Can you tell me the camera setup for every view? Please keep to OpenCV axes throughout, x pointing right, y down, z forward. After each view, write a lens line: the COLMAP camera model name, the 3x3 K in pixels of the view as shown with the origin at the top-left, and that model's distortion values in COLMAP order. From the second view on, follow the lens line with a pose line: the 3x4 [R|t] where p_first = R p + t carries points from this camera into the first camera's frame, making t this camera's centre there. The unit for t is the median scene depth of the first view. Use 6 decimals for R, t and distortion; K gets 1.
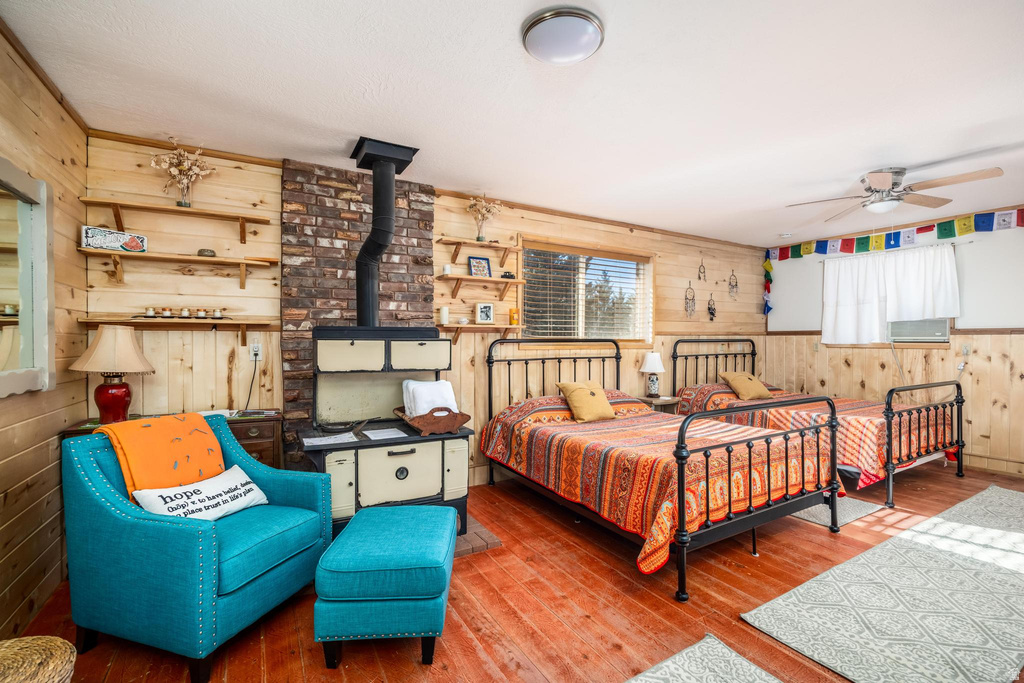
lens RADIAL K [[453.3, 0, 517.7], [0, 453.3, 343.4], [0, 0, 1]] dist [-0.010058, -0.000240]
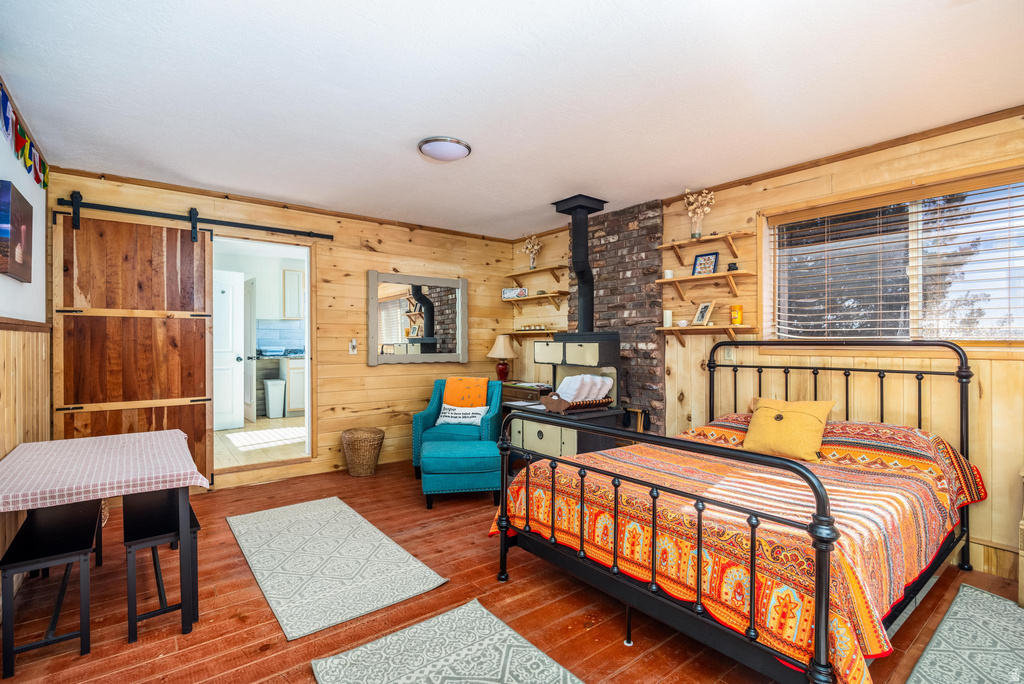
lens RADIAL K [[479.3, 0, 514.9], [0, 479.3, 342.5], [0, 0, 1]] dist [-0.004371, -0.000108]
pose [[0.138083, 0.000515, -0.990420, 0.868085], [-0.005836, 0.999983, -0.000294, -0.004891], [0.990403, 0.005821, 0.138084, 0.492971]]
